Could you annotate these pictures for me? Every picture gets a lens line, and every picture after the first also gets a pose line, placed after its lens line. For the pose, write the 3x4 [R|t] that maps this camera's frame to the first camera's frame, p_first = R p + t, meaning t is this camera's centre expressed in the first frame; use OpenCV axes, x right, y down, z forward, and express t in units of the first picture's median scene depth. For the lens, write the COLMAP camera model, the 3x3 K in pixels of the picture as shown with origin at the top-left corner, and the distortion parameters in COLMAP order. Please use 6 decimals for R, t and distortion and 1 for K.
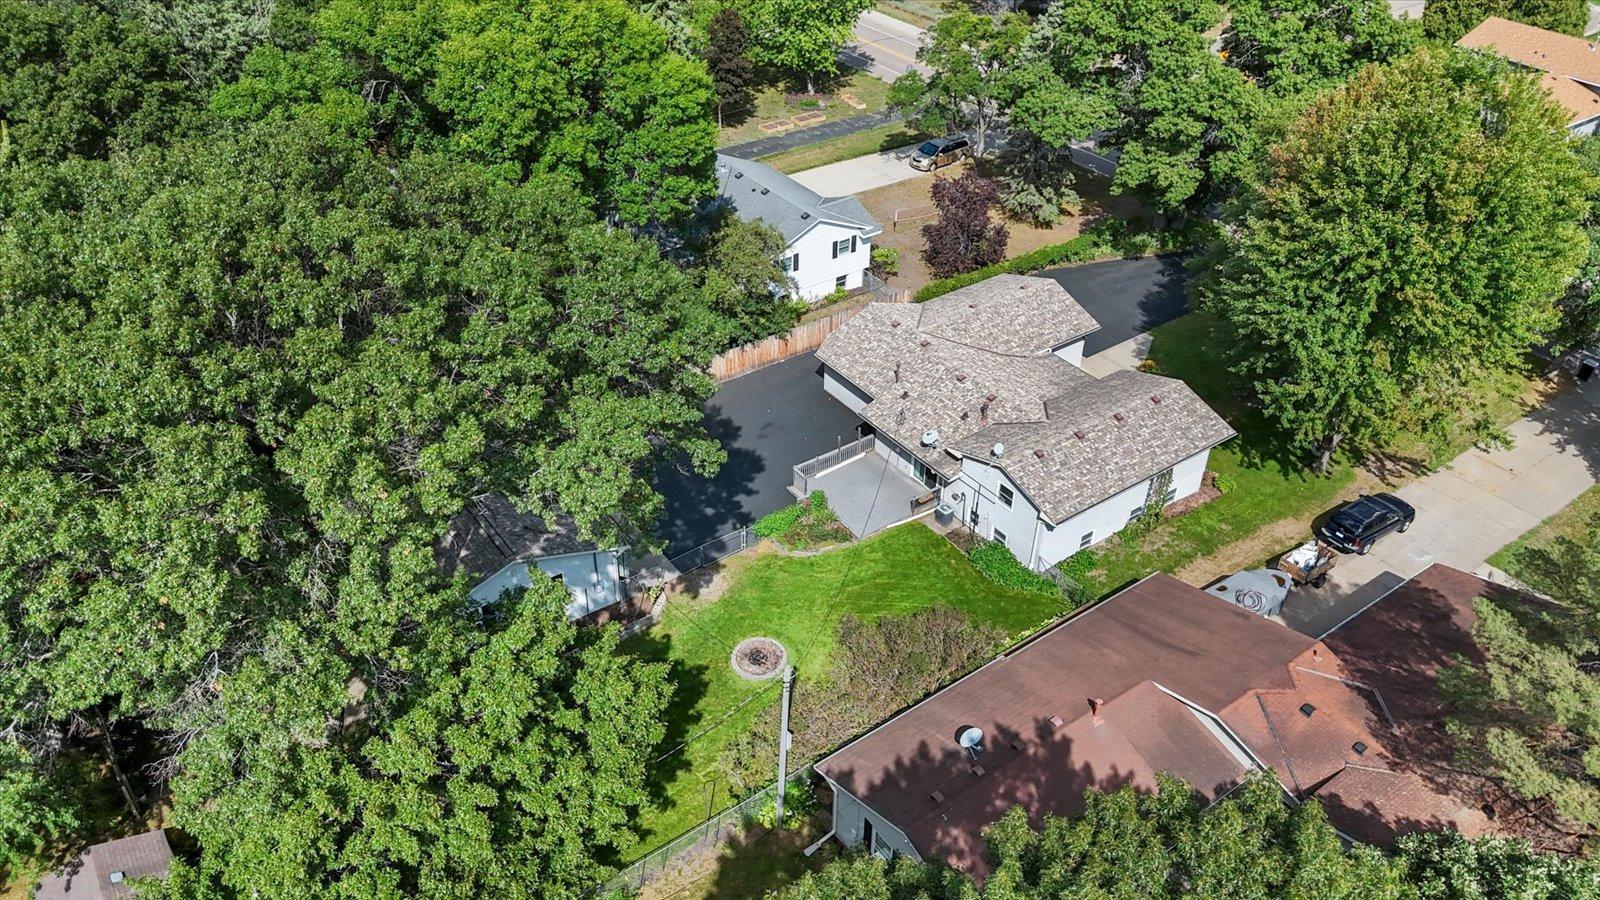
lens RADIAL K [[1184.5, 0, 799.7], [0, 1184.5, 421.2], [0, 0, 1]] dist [0.085209, -0.094287]
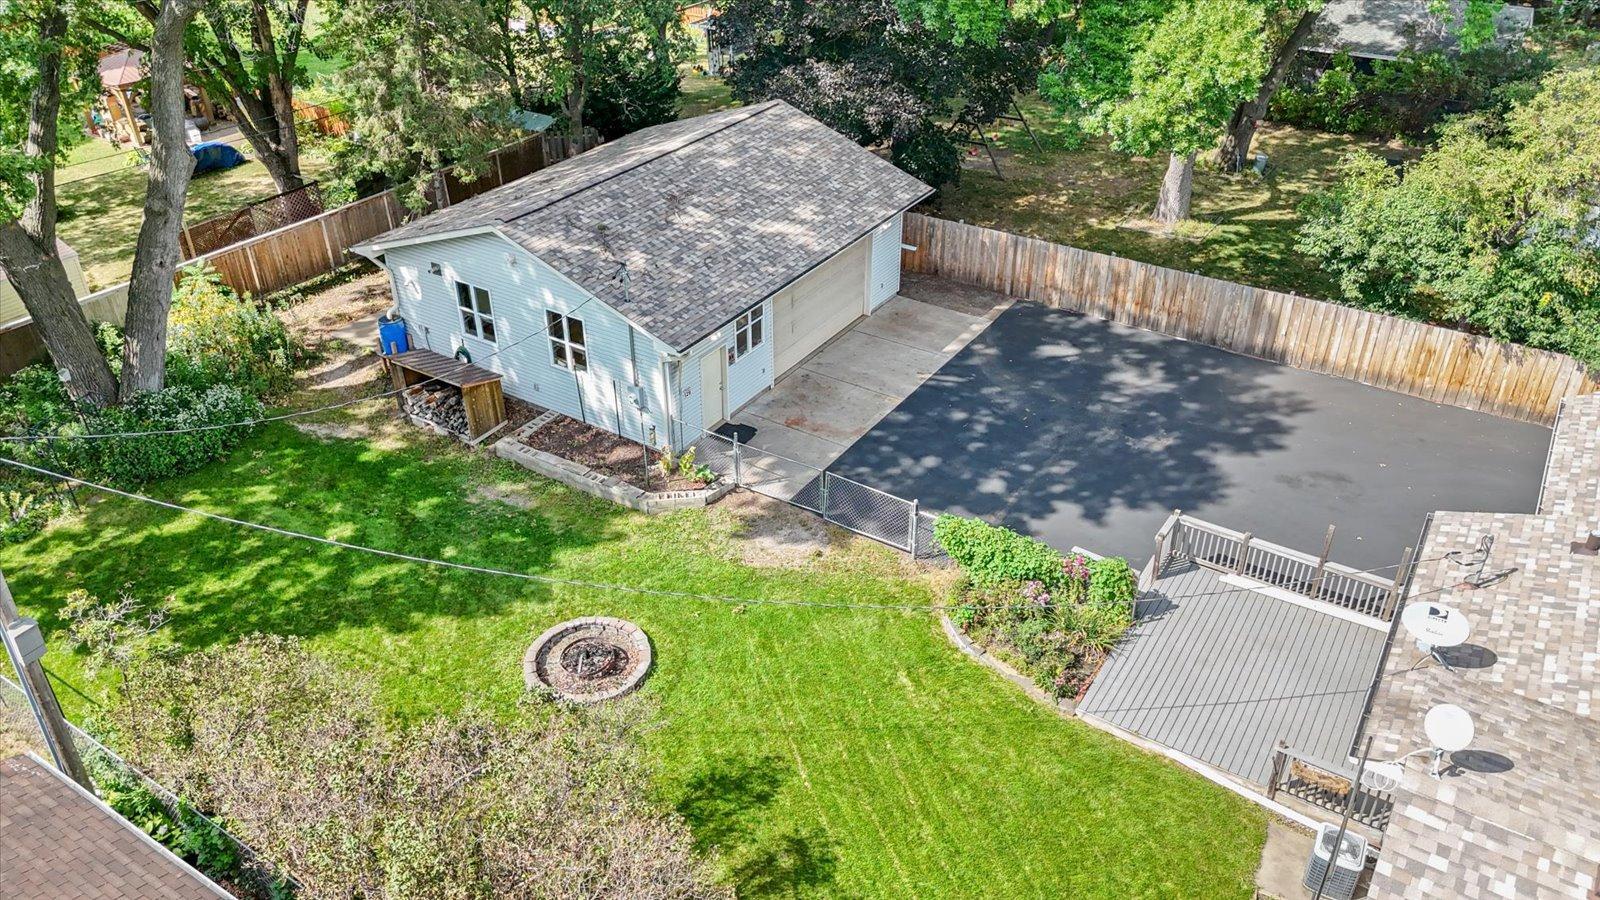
lens RADIAL K [[1184.5, 0, 799.7], [0, 1184.5, 421.2], [0, 0, 1]] dist [0.085209, -0.094287]
pose [[0.369224, 0.452941, -0.811491, 0.269500], [-0.523609, 0.822793, 0.221010, -0.008971], [0.767793, 0.343302, 0.540959, 0.687303]]
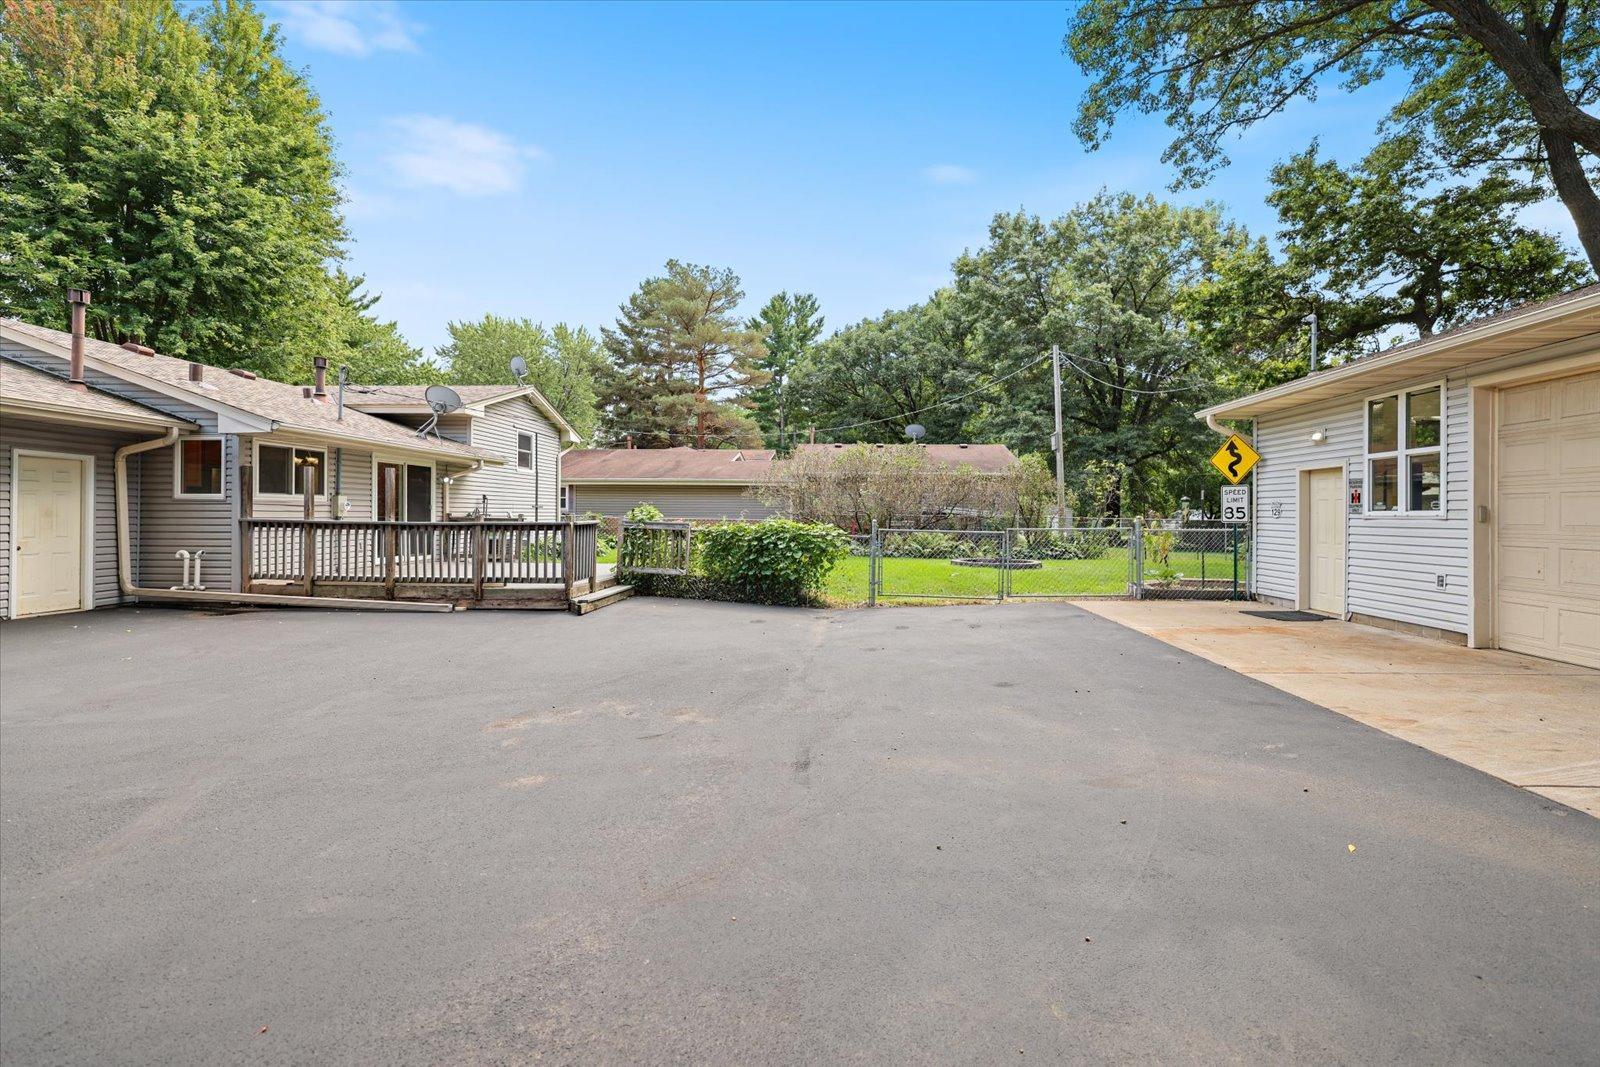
lens RADIAL K [[693.2, 0, 804.7], [0, 693.2, 514.9], [0, 0, 1]] dist [0.004797, -0.000342]
pose [[-0.772246, -0.035581, 0.634327, -0.165426], [0.338561, 0.821806, 0.458270, -0.024646], [-0.537599, 0.568655, -0.622590, 1.107023]]
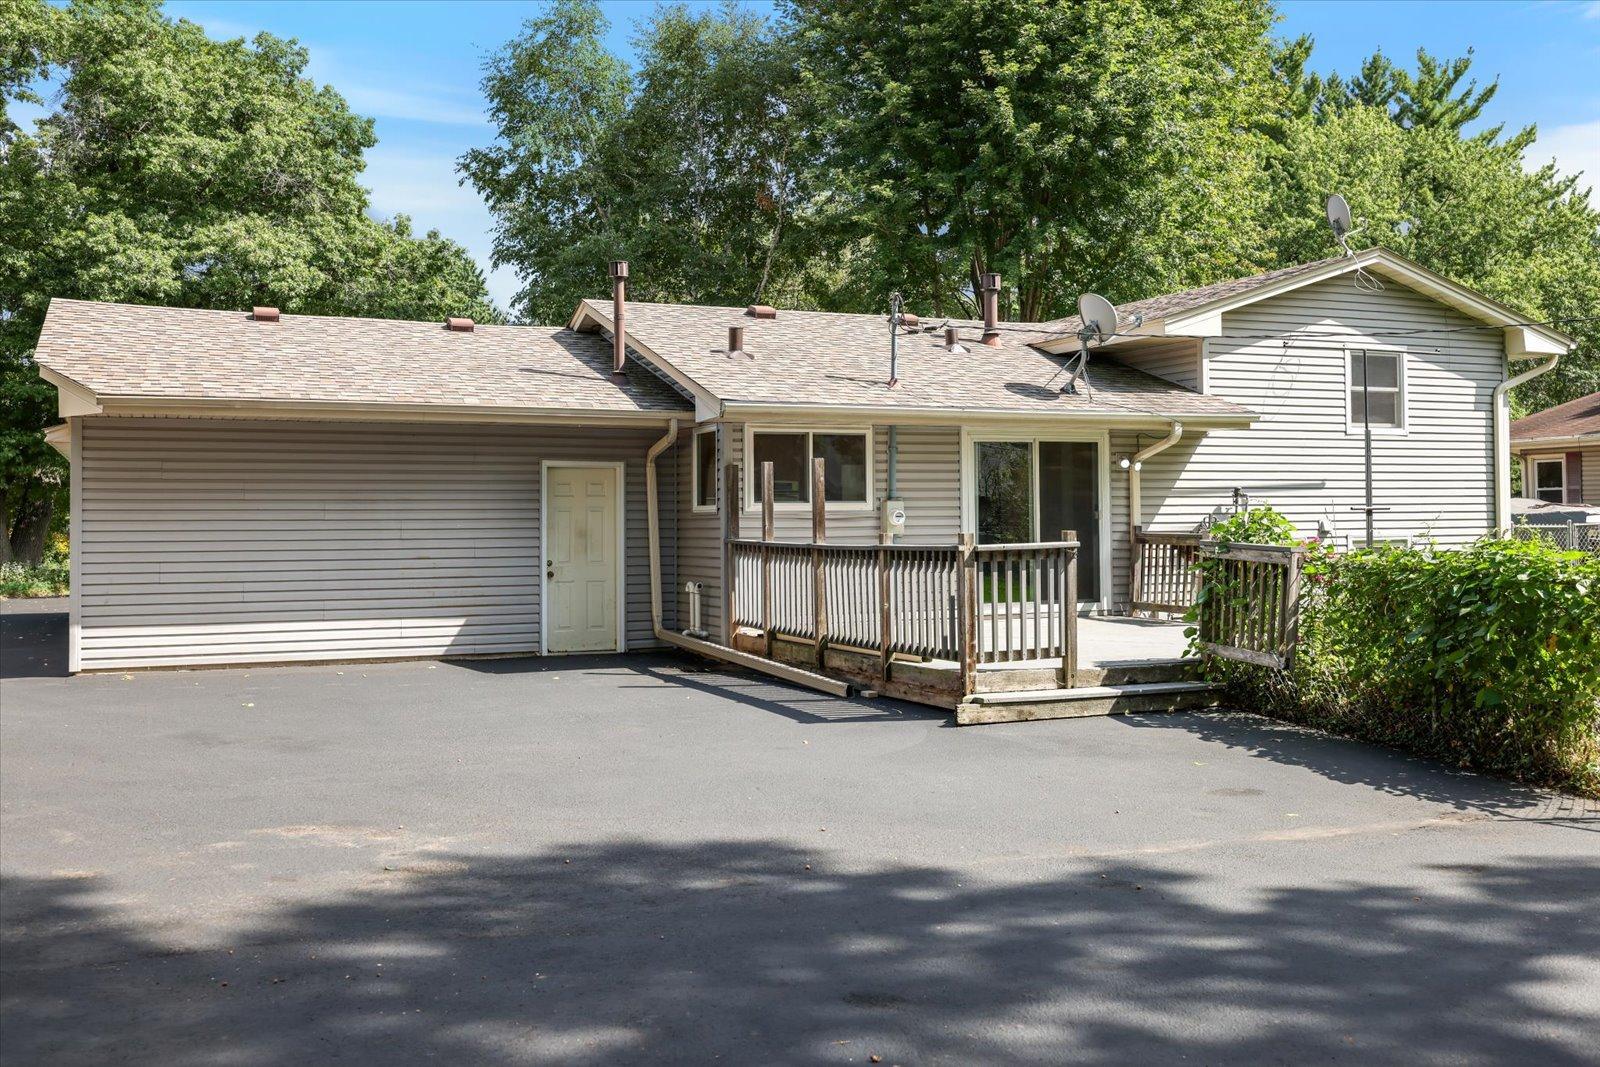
lens RADIAL K [[1509.0, 0, 809.0], [0, 1509.0, 468.1], [0, 0, 1]] dist [-0.004475, 0.000015]
pose [[0.206552, 0.002854, 0.978432, -0.208372], [0.572121, 0.810872, -0.123143, 0.043274], [-0.793734, 0.585216, 0.165854, 1.005399]]
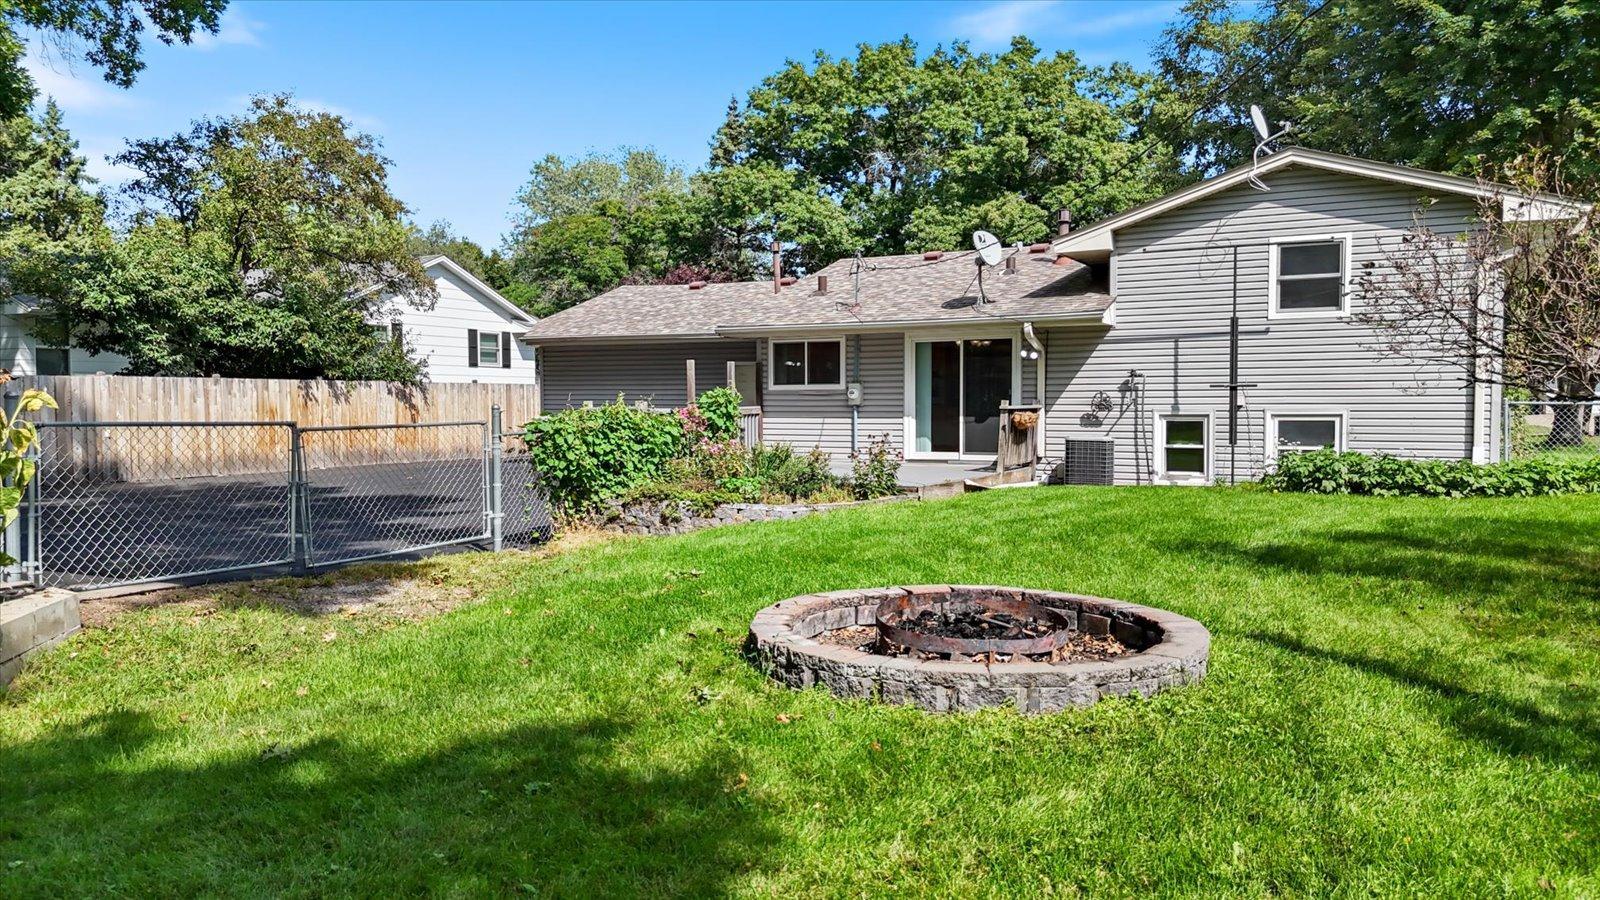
lens RADIAL K [[1184.5, 0, 799.7], [0, 1184.5, 421.2], [0, 0, 1]] dist [0.085209, -0.094287]
pose [[0.894279, -0.040018, 0.445716, -0.090463], [0.280980, 0.825406, -0.489647, 0.204756], [-0.348302, 0.563119, 0.749388, 0.784626]]
